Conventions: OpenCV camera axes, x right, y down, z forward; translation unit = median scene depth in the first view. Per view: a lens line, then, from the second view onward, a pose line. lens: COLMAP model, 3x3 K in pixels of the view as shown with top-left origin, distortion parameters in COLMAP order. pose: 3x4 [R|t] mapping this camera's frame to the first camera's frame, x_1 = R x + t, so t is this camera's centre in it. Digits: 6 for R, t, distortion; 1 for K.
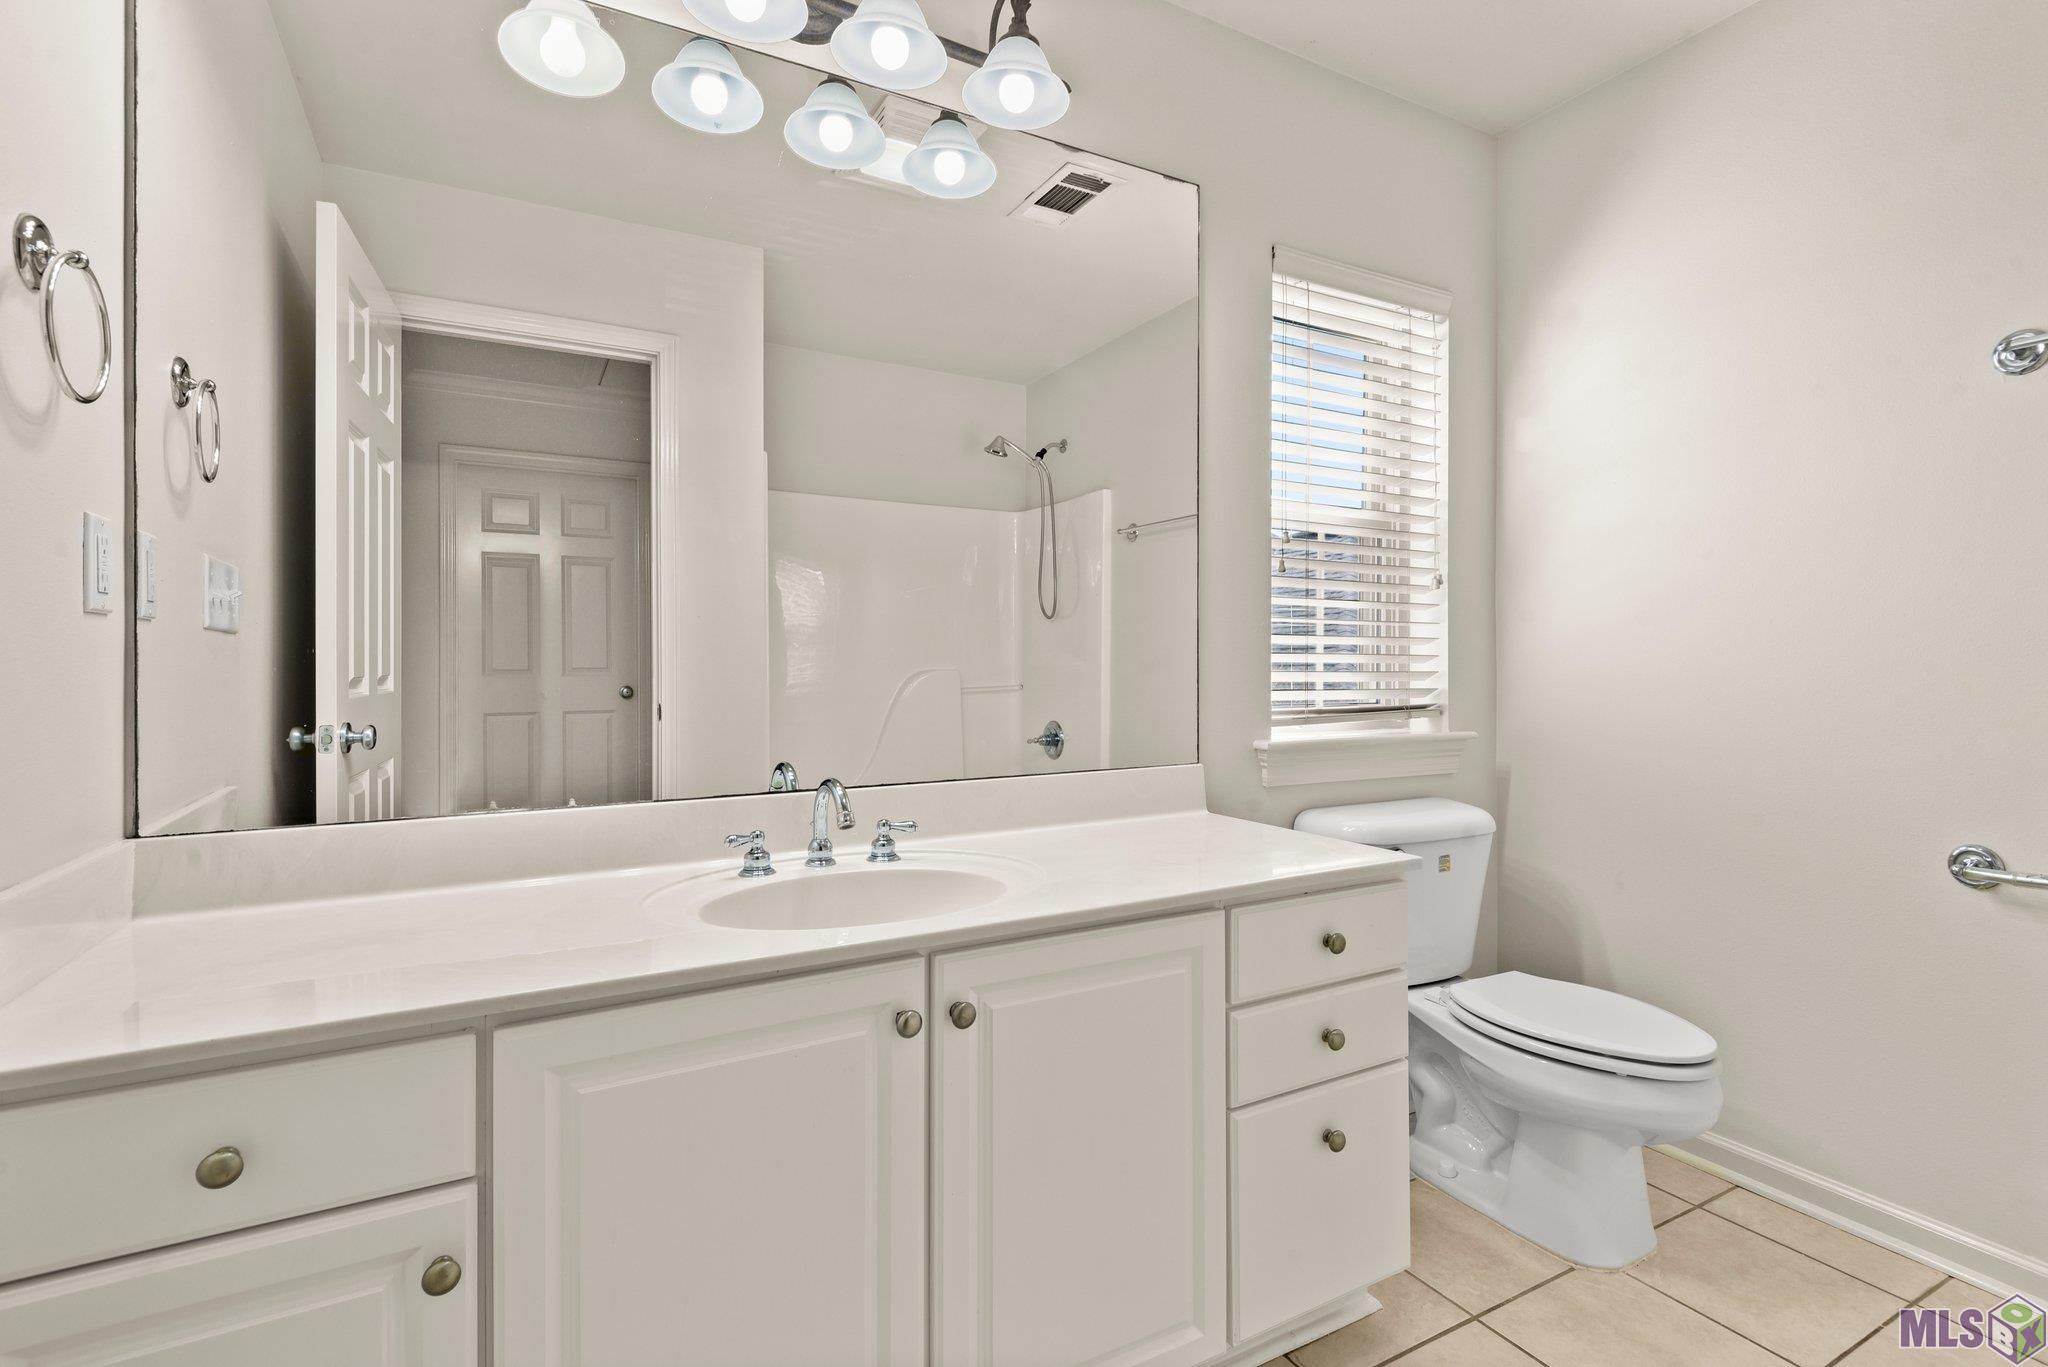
lens RADIAL K [[957.3, 0, 1020.7], [0, 957.3, 670.1], [0, 0, 1]] dist [0.016524, -0.005551]
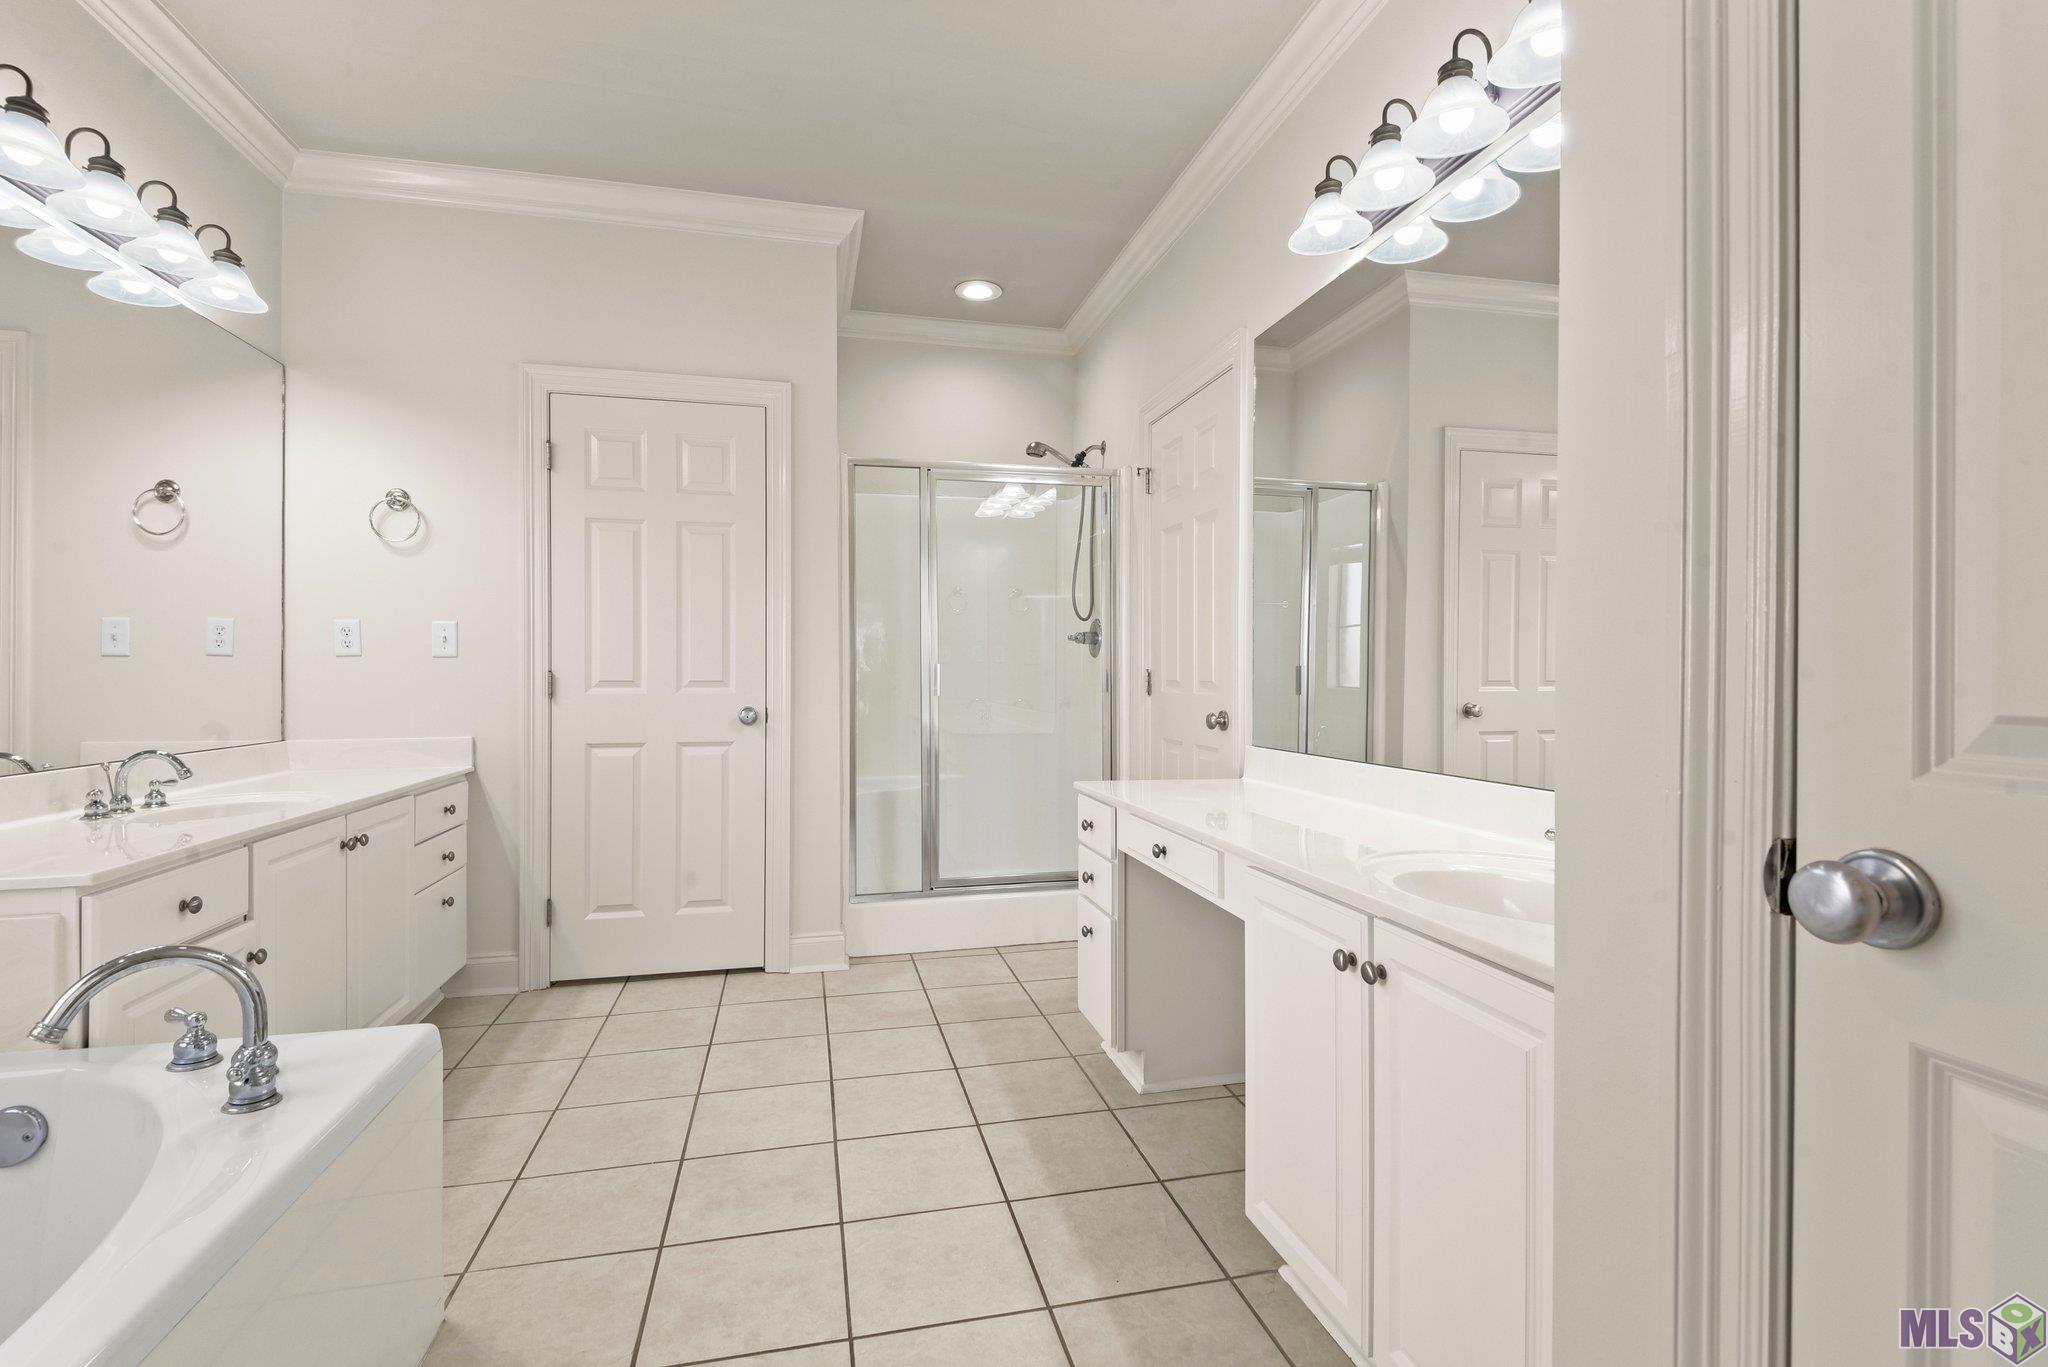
lens RADIAL K [[957.3, 0, 1024.8], [0, 957.3, 676.9], [0, 0, 1]] dist [0.016524, -0.005551]
pose [[0.254107, -0.007098, 0.967150, -1.360074], [0.009184, 0.999946, 0.004925, -0.003270], [-0.967132, 0.007630, 0.254159, -0.772079]]
